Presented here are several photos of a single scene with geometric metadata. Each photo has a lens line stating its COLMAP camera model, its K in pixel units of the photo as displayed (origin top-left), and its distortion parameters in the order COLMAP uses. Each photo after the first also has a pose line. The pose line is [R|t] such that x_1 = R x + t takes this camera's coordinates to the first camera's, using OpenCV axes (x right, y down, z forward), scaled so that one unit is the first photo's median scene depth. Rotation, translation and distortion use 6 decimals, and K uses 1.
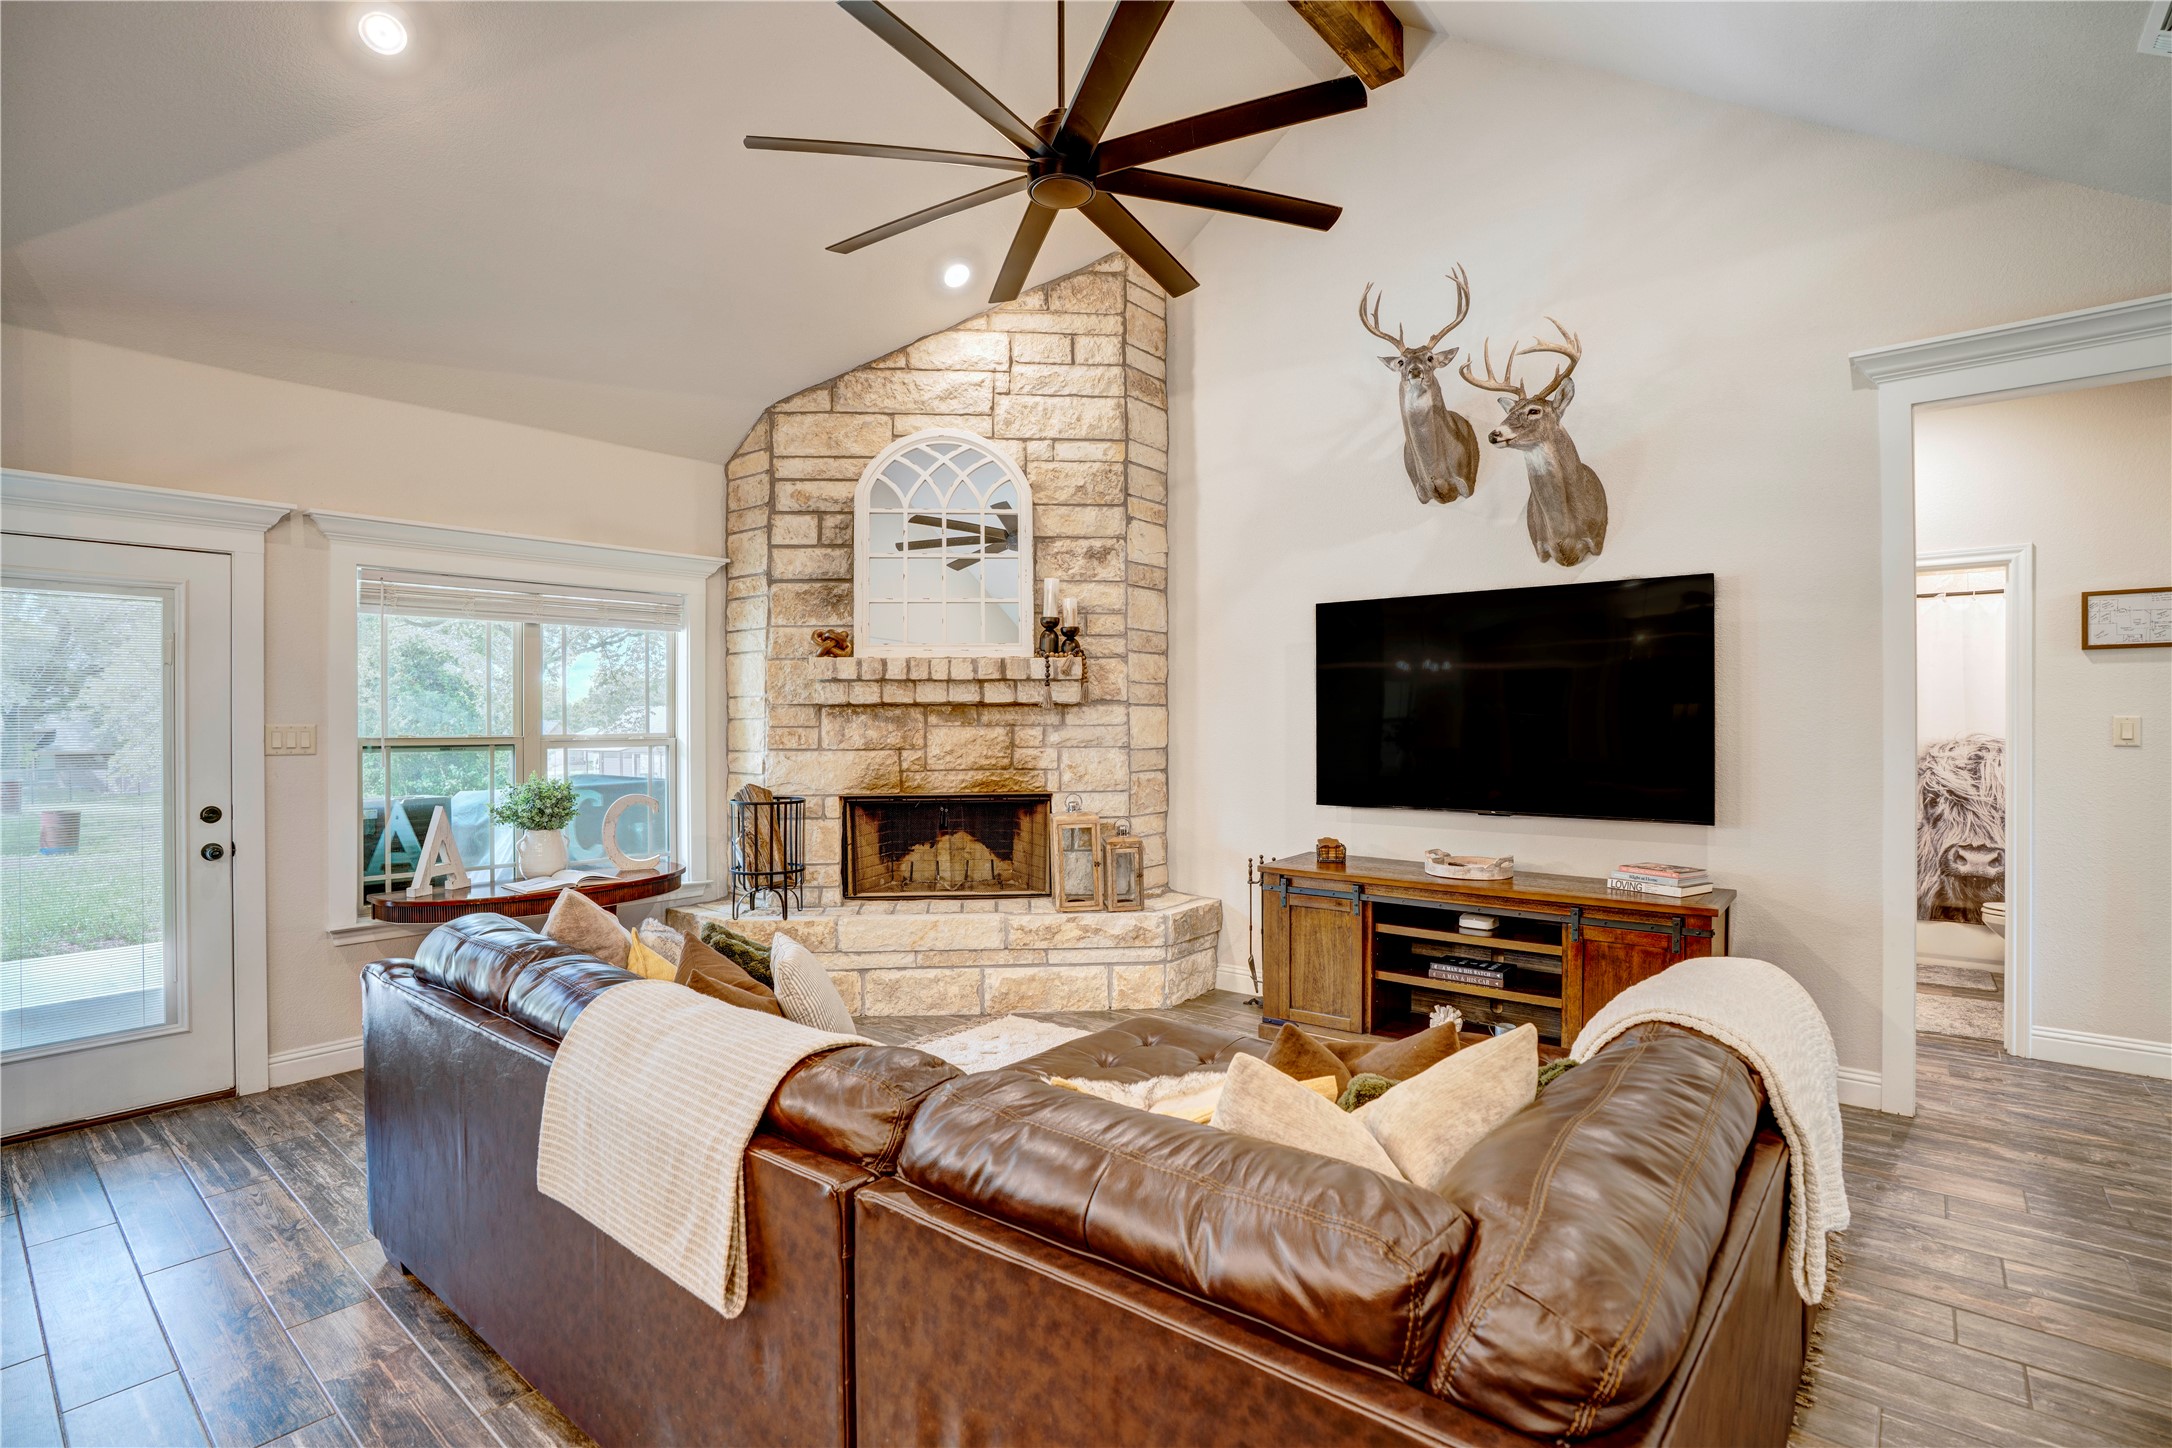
lens RADIAL K [[1038.1, 0, 1080.3], [0, 1038.1, 720.0], [0, 0, 1]] dist [-0.075263, 0.033316]
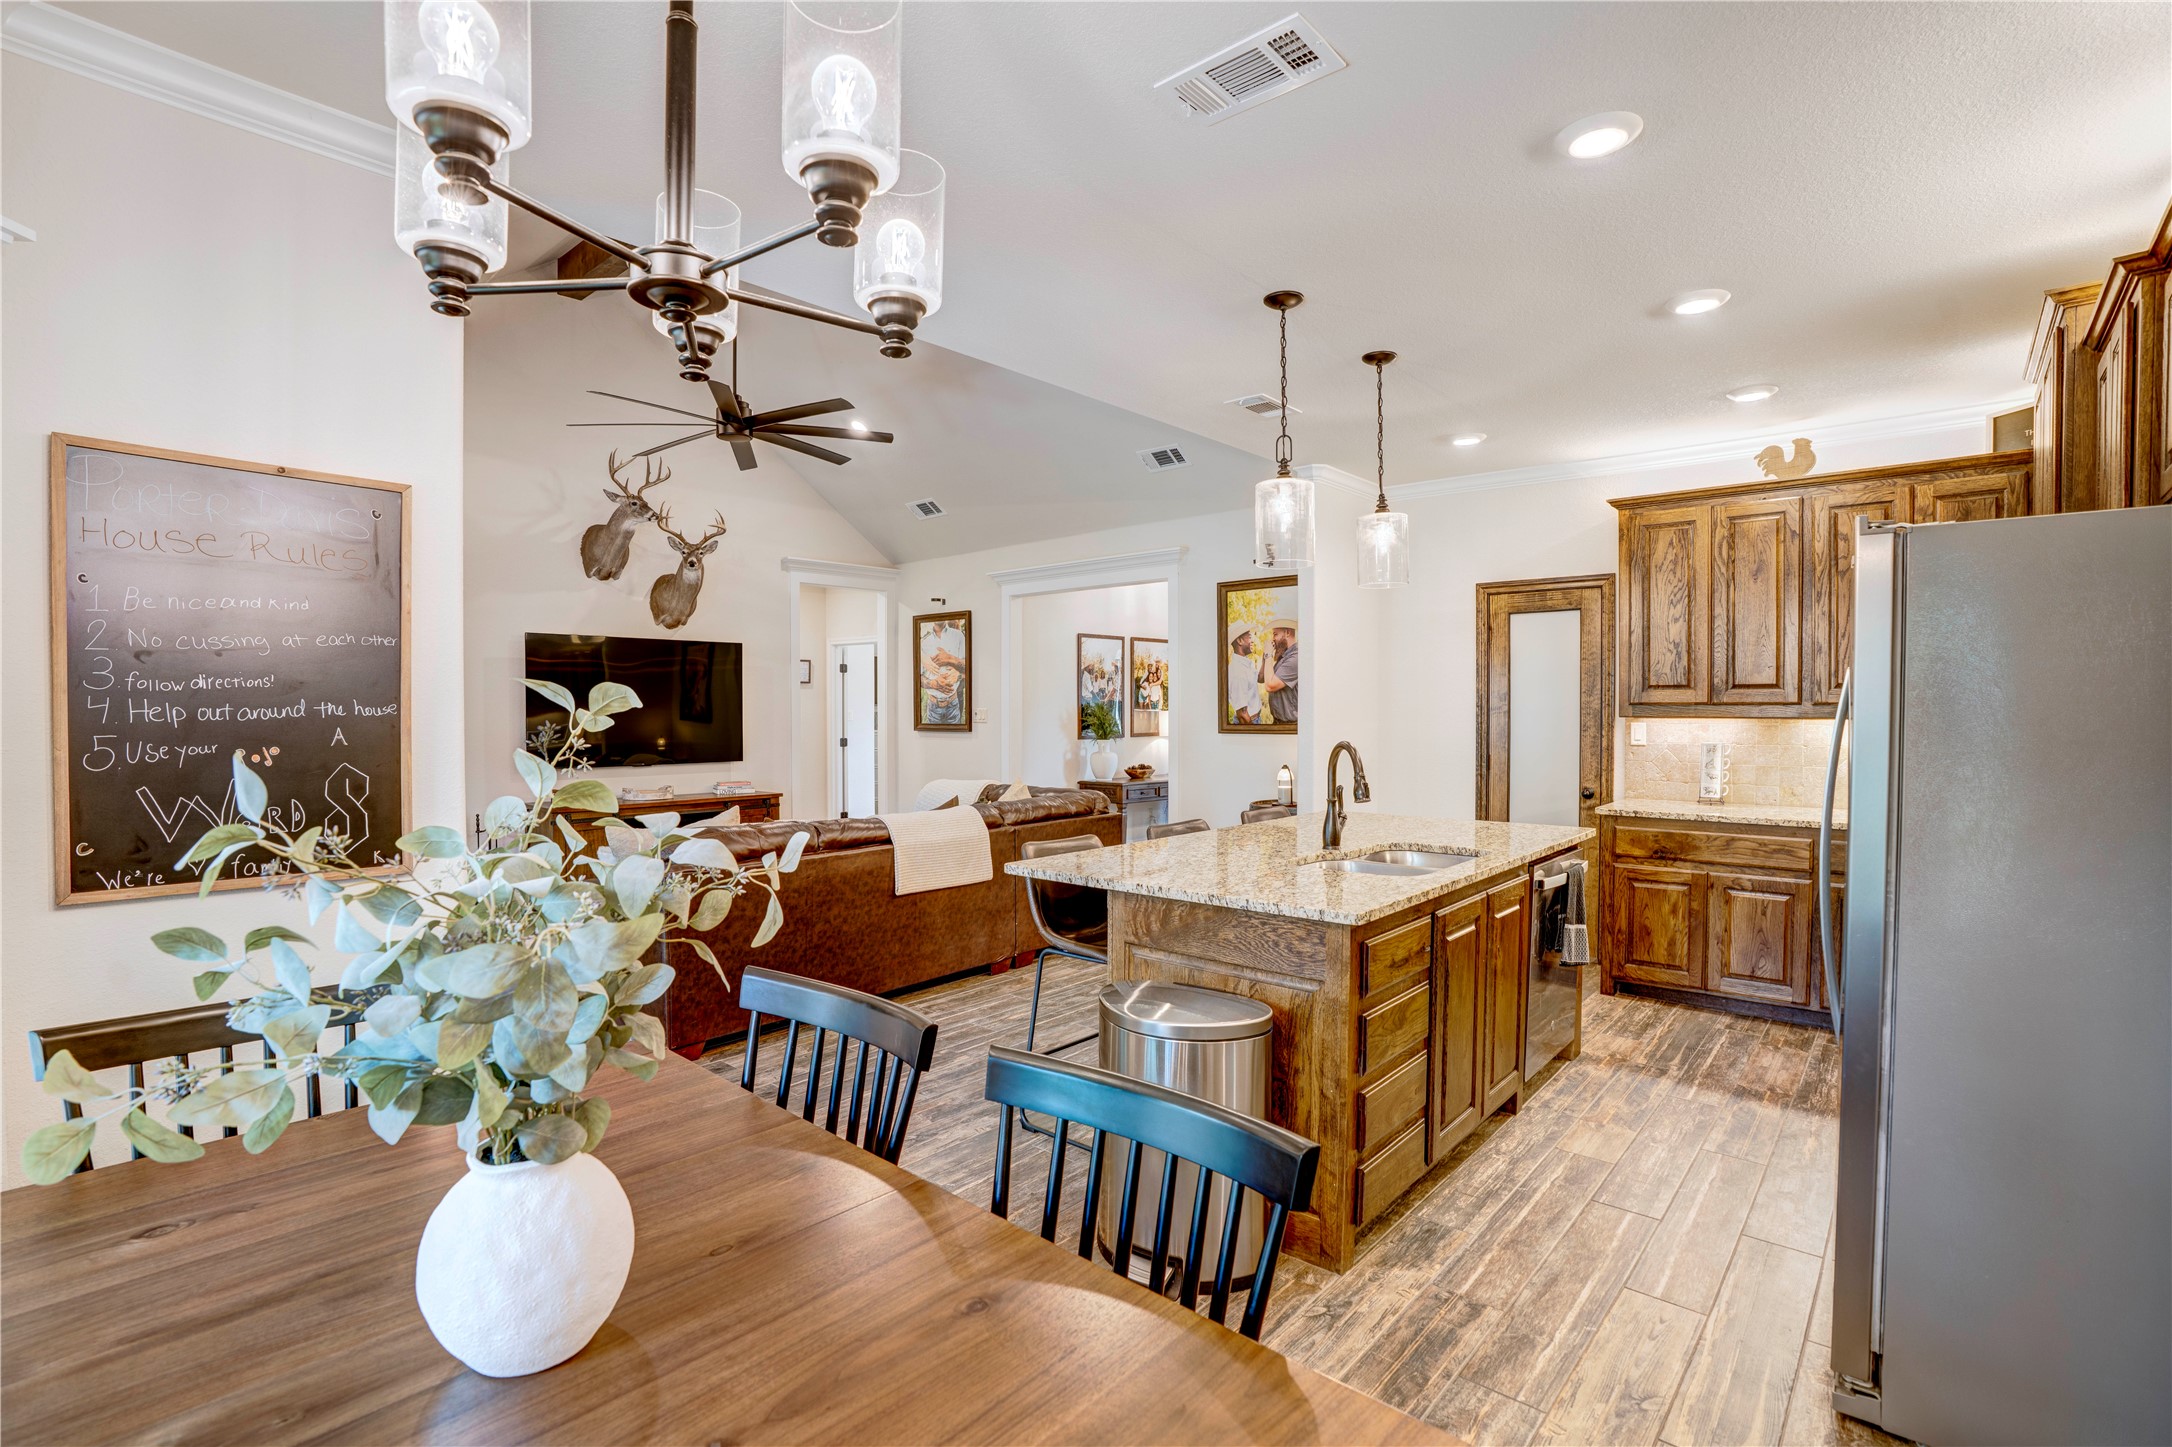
lens RADIAL K [[1002.9, 0, 1079.8], [0, 1002.9, 728.3], [0, 0, 1]] dist [-0.072624, 0.029130]
pose [[0.024237, -0.014094, 0.999607, -1.069942], [0.003316, 0.999896, 0.014017, 0.005377], [-0.999701, 0.002975, 0.024281, 0.173173]]
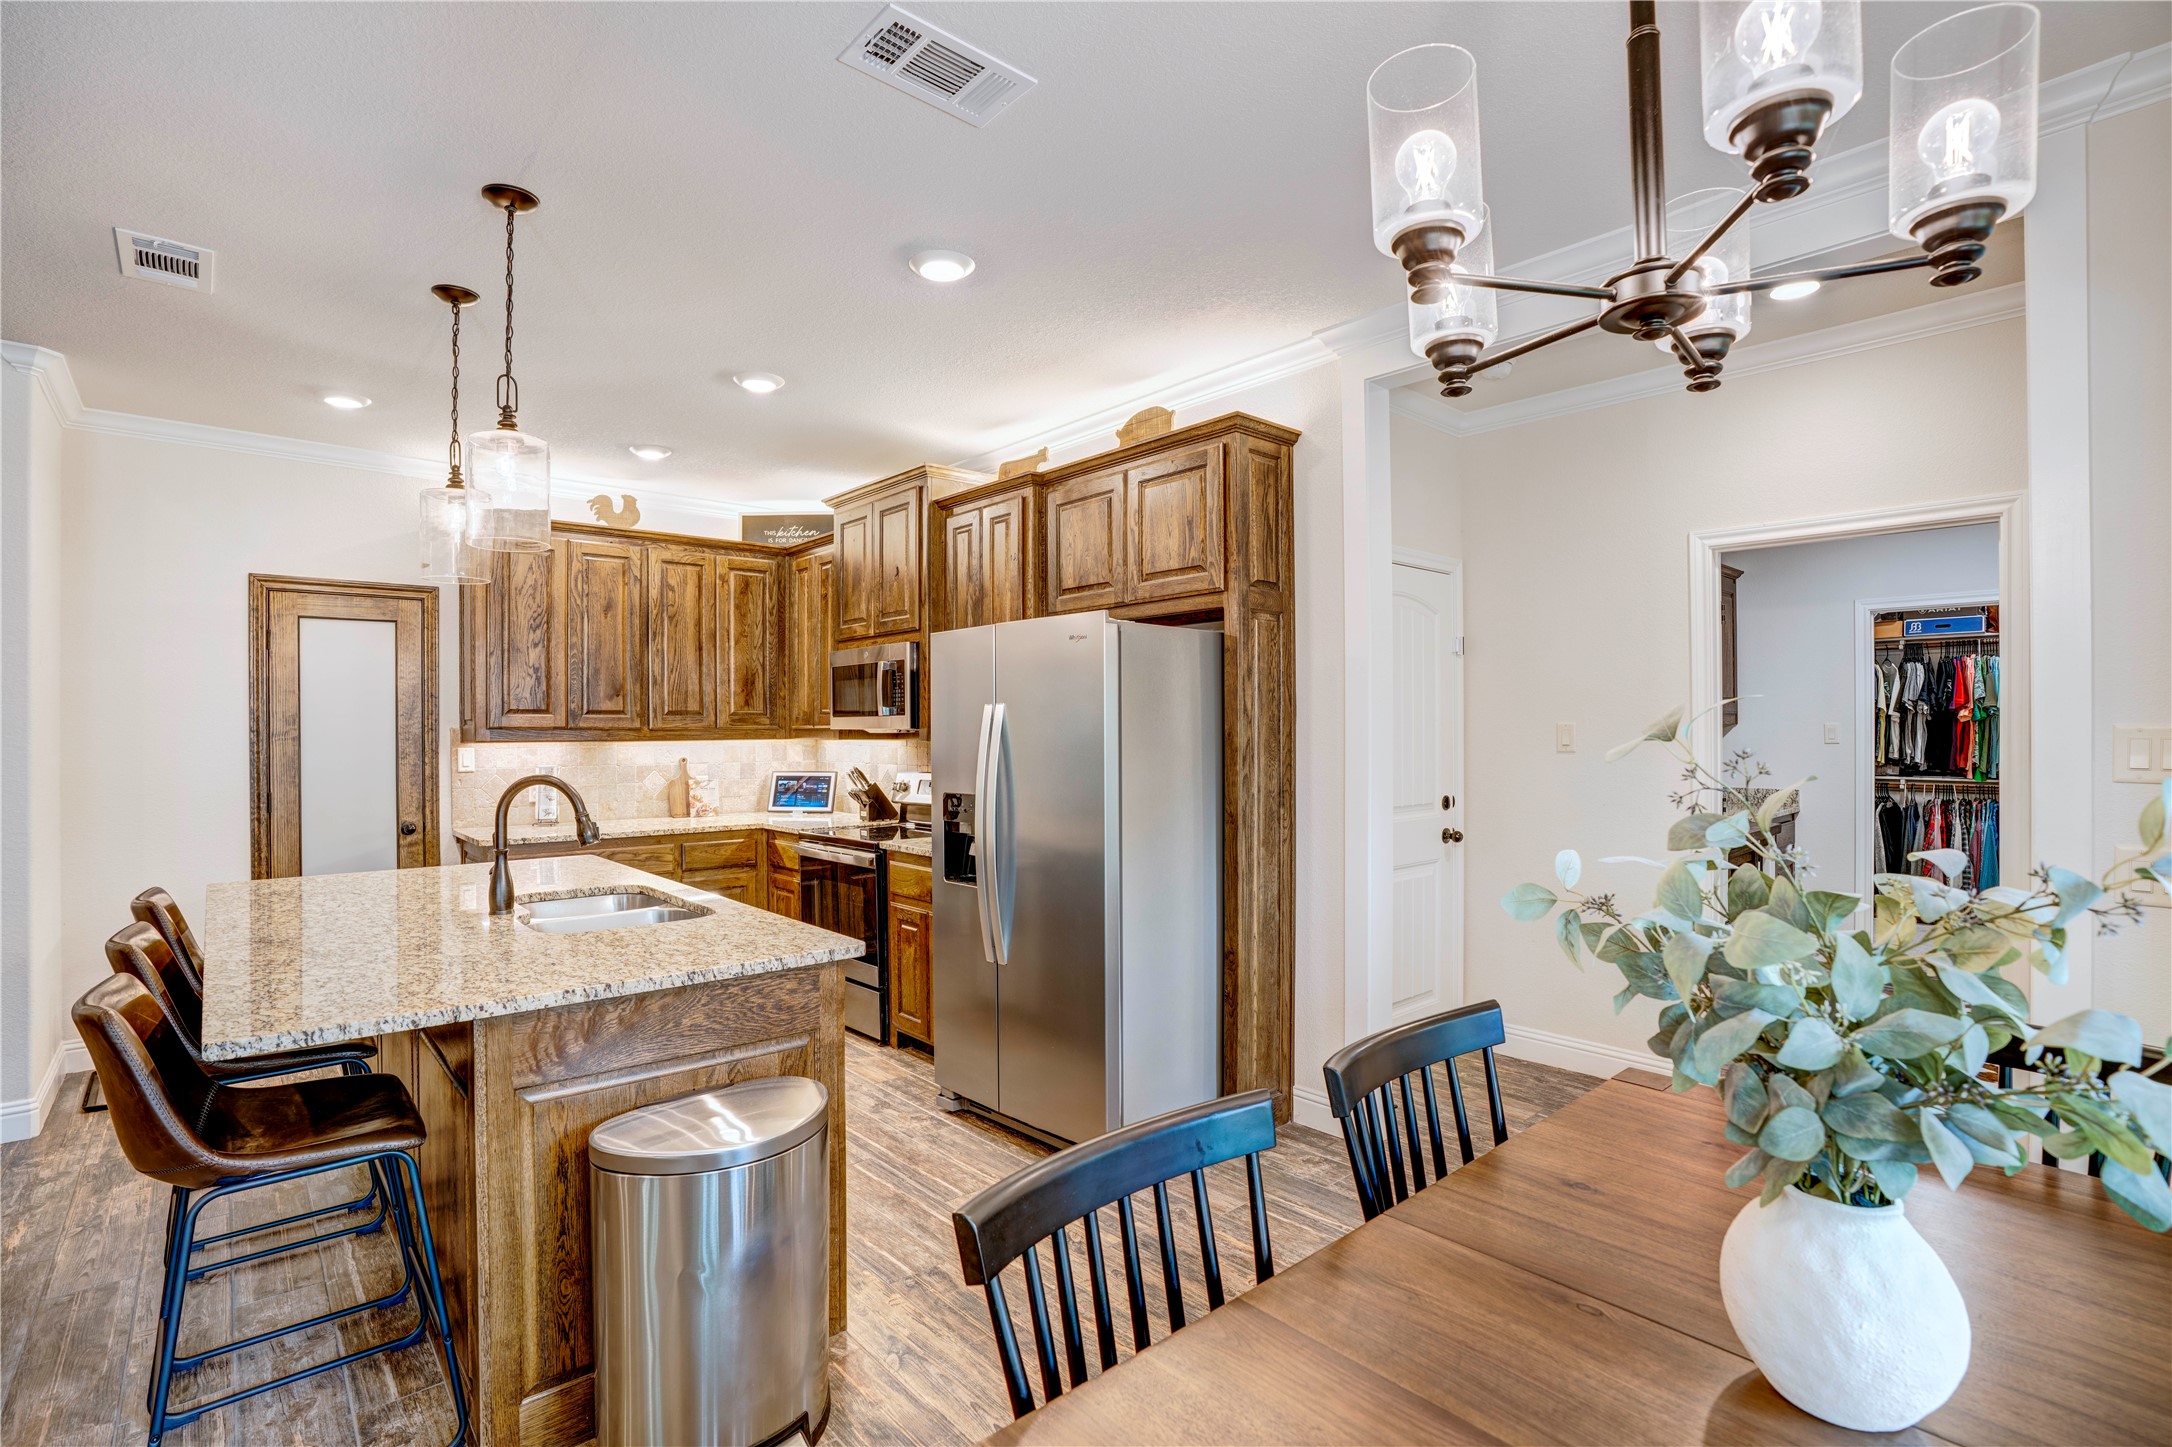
lens RADIAL K [[1002.9, 0, 1079.8], [0, 1002.9, 728.3], [0, 0, 1]] dist [-0.072624, 0.029130]
pose [[-0.990031, 0.009585, 0.140521, -0.780523], [0.009924, 0.999949, 0.001712, 0.000887], [-0.140498, 0.003089, -0.990076, 0.477537]]
